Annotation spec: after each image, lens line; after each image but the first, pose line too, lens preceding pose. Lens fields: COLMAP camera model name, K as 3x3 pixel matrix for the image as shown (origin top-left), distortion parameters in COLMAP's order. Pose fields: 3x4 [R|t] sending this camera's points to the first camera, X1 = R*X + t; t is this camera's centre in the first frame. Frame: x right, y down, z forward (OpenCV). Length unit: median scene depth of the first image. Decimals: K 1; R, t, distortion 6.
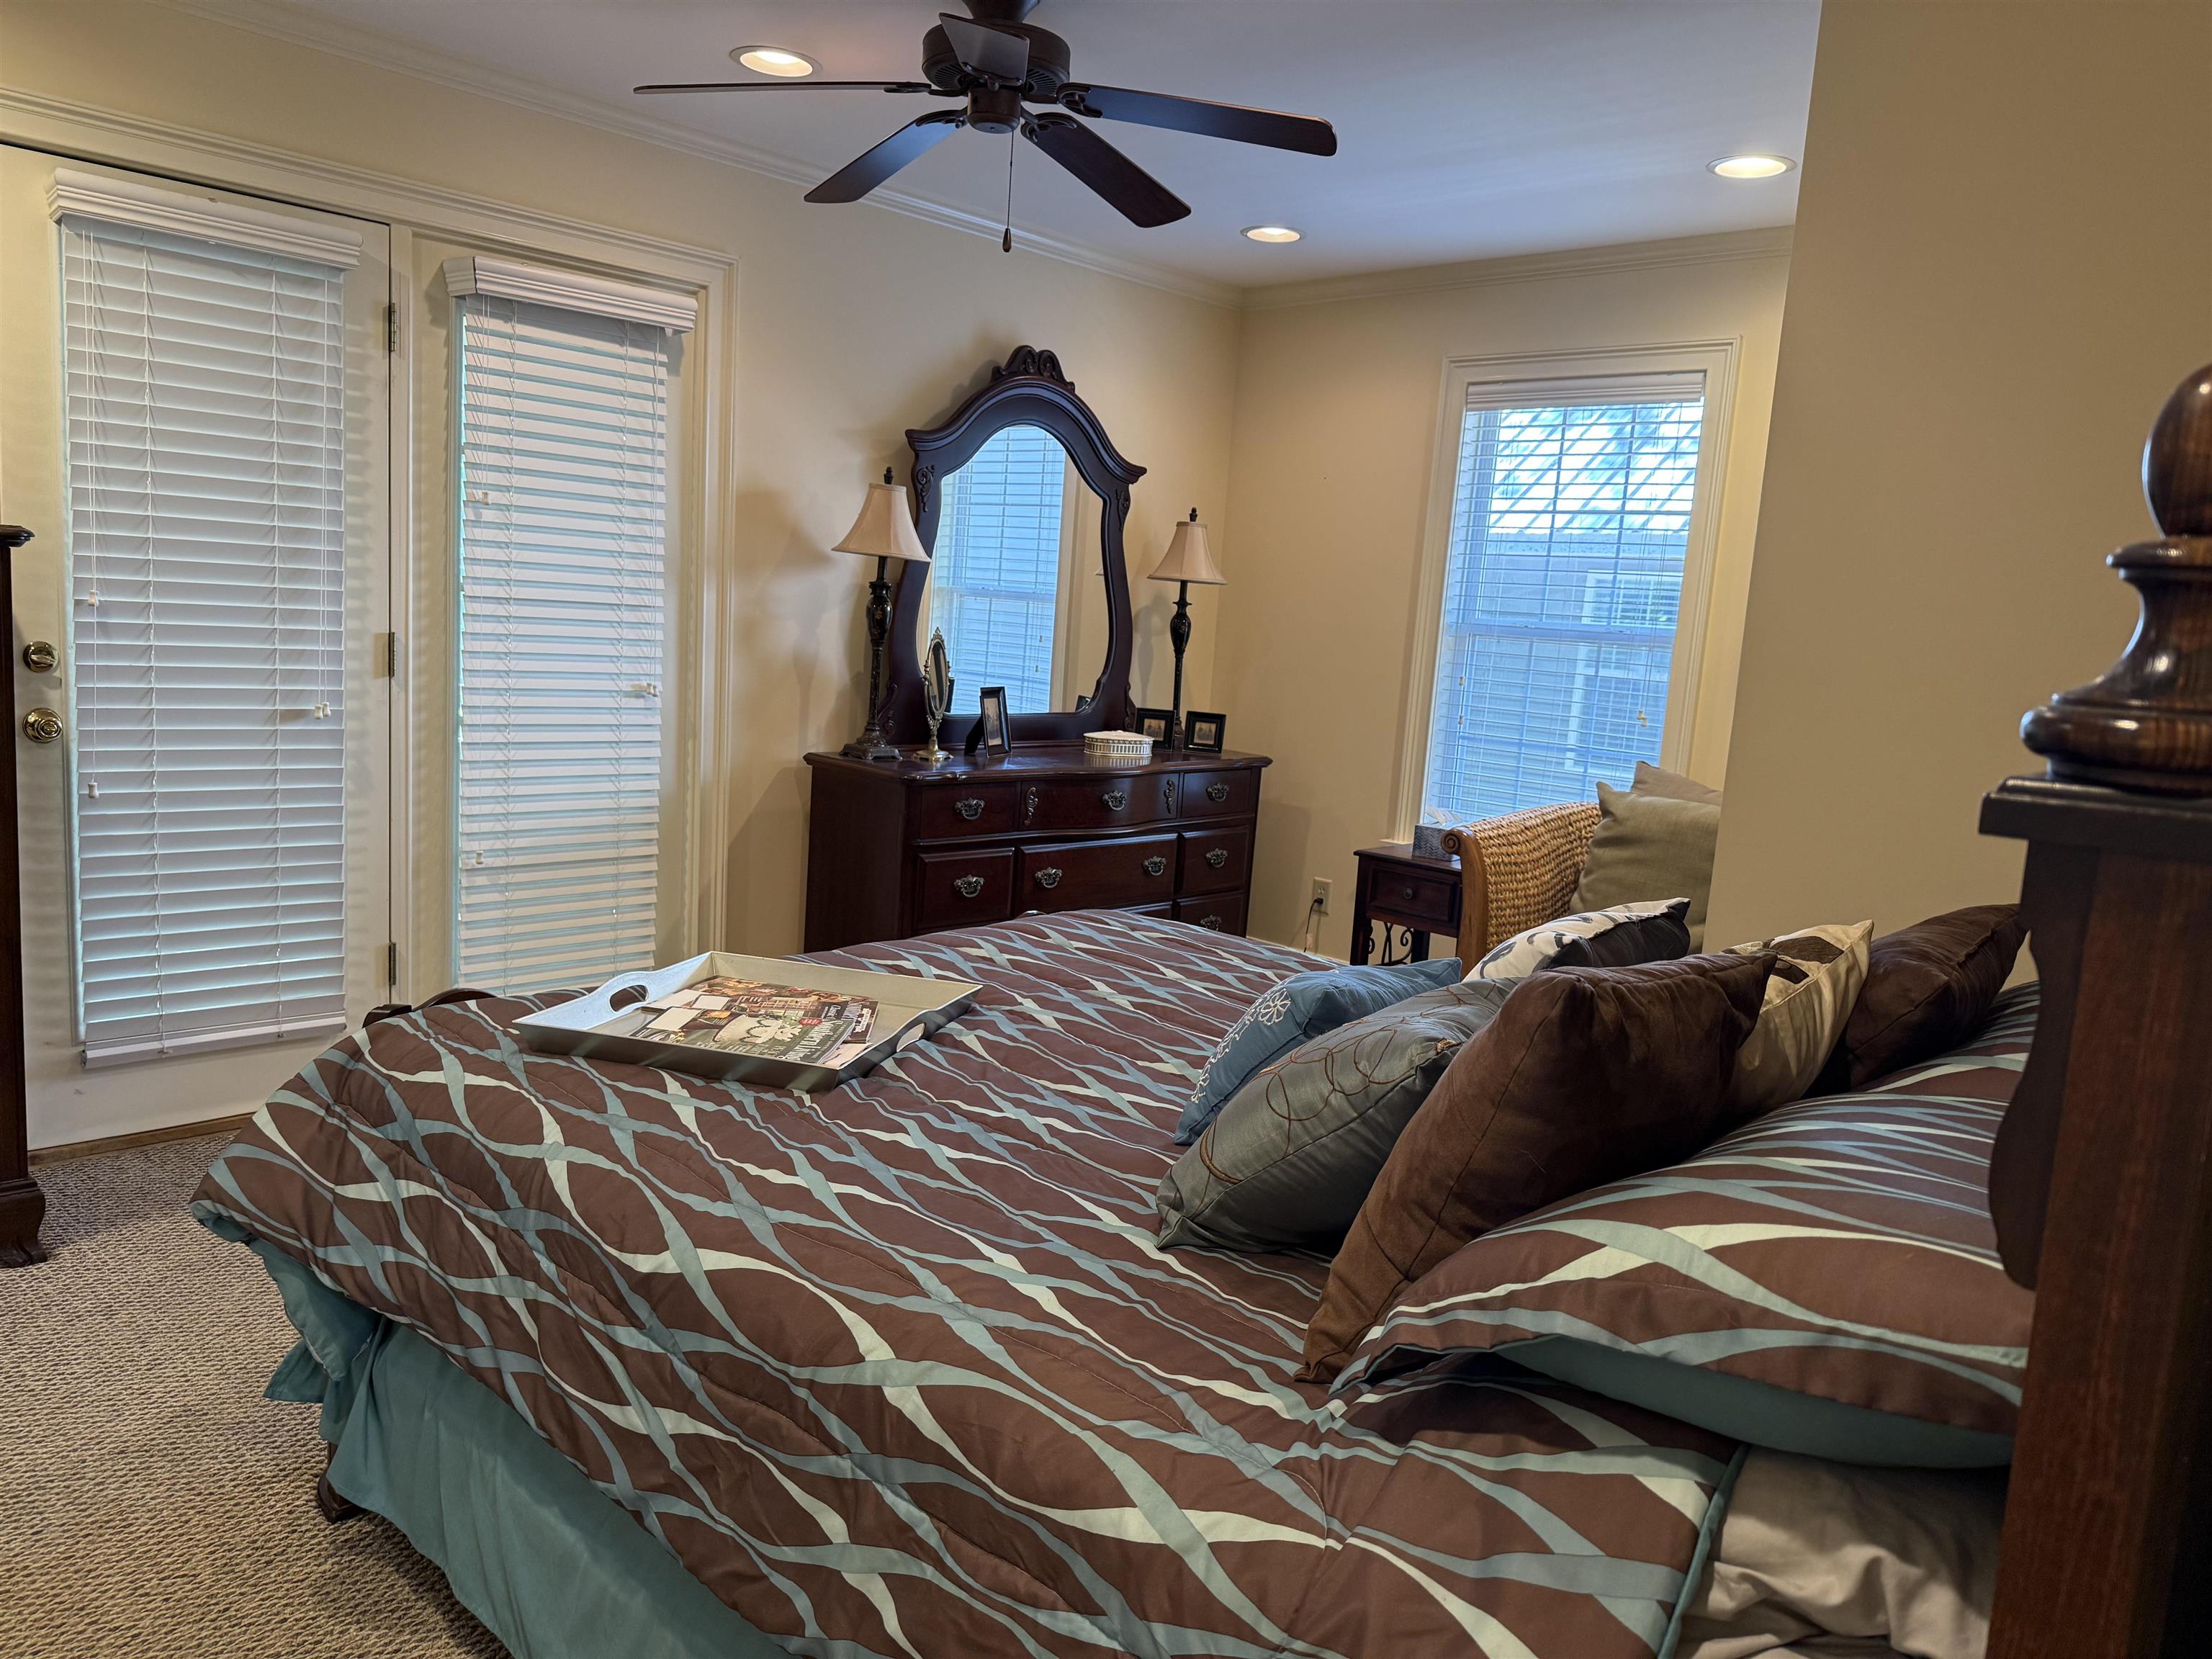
lens RADIAL K [[1565.2, 0, 1119.8], [0, 1565.2, 831.7], [0, 0, 1]] dist [0.025134, -0.019480]
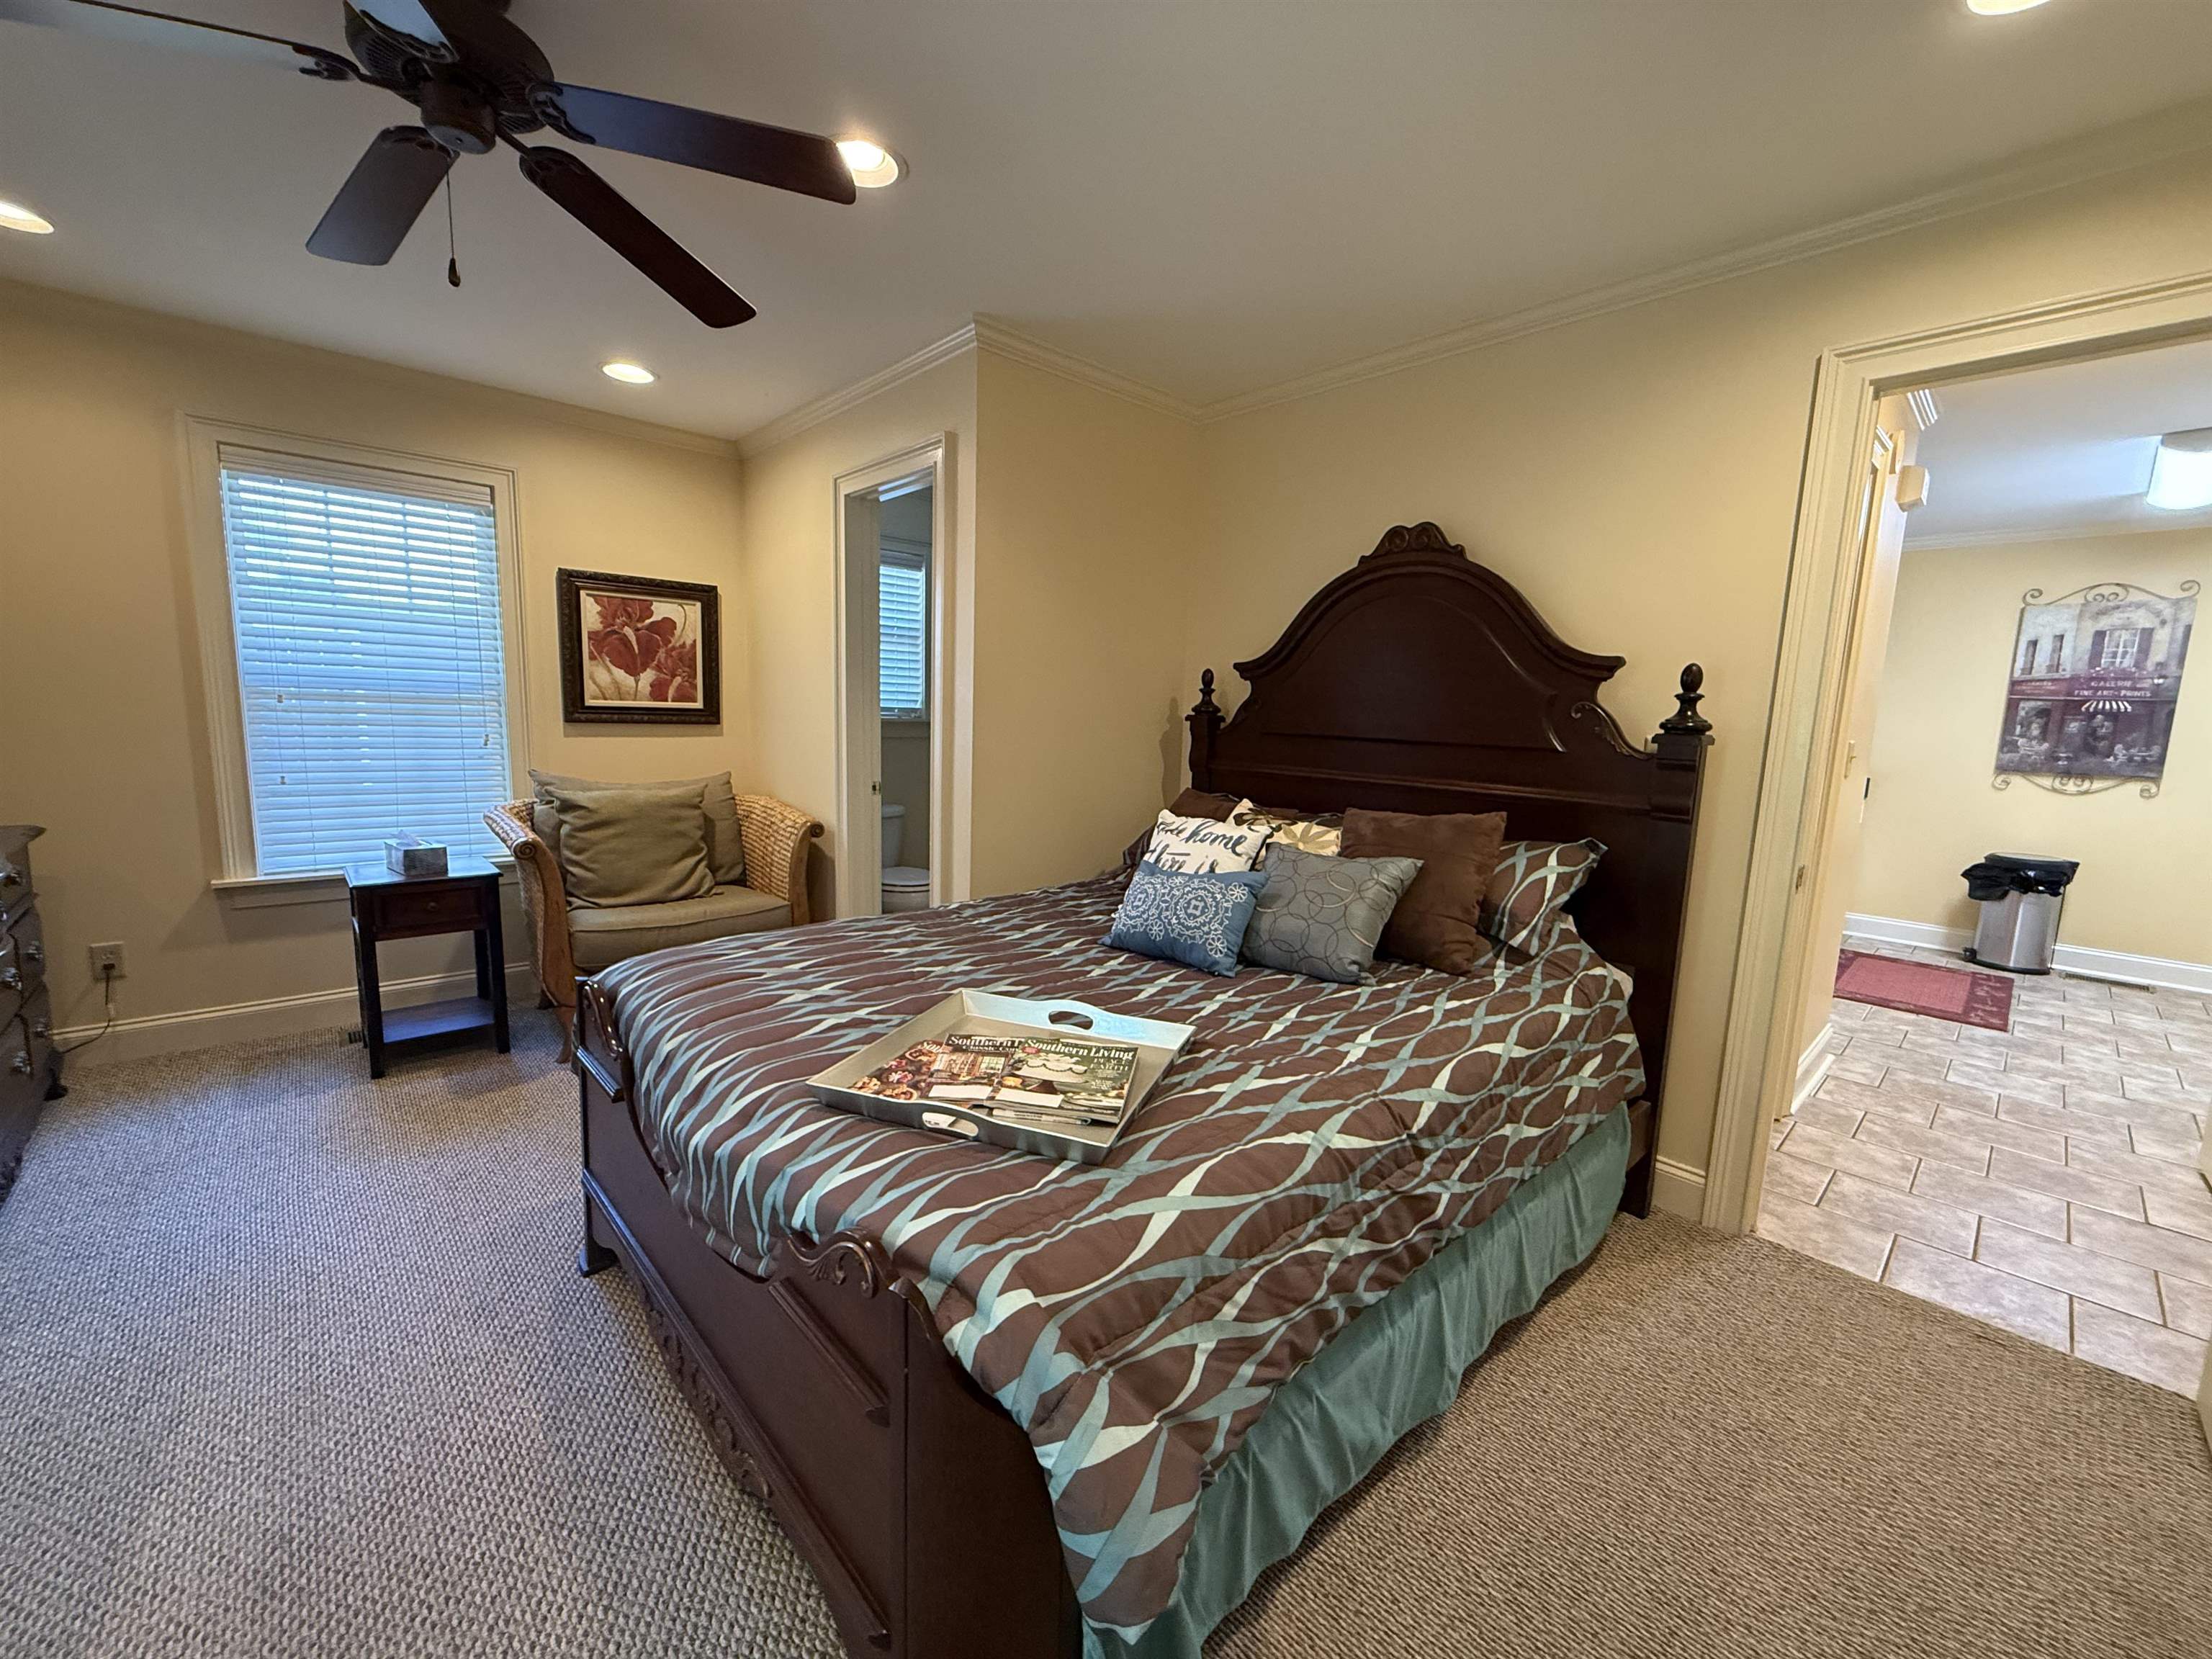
lens RADIAL K [[884.4, 0, 1099.4], [0, 884.4, 828.6], [0, 0, 1]] dist [0.001834, 0.000923]
pose [[0.073927, -0.204216, 0.976130, -0.966084], [0.118882, 0.973634, 0.194690, -0.204496], [-0.990152, 0.101651, 0.096256, 0.996956]]
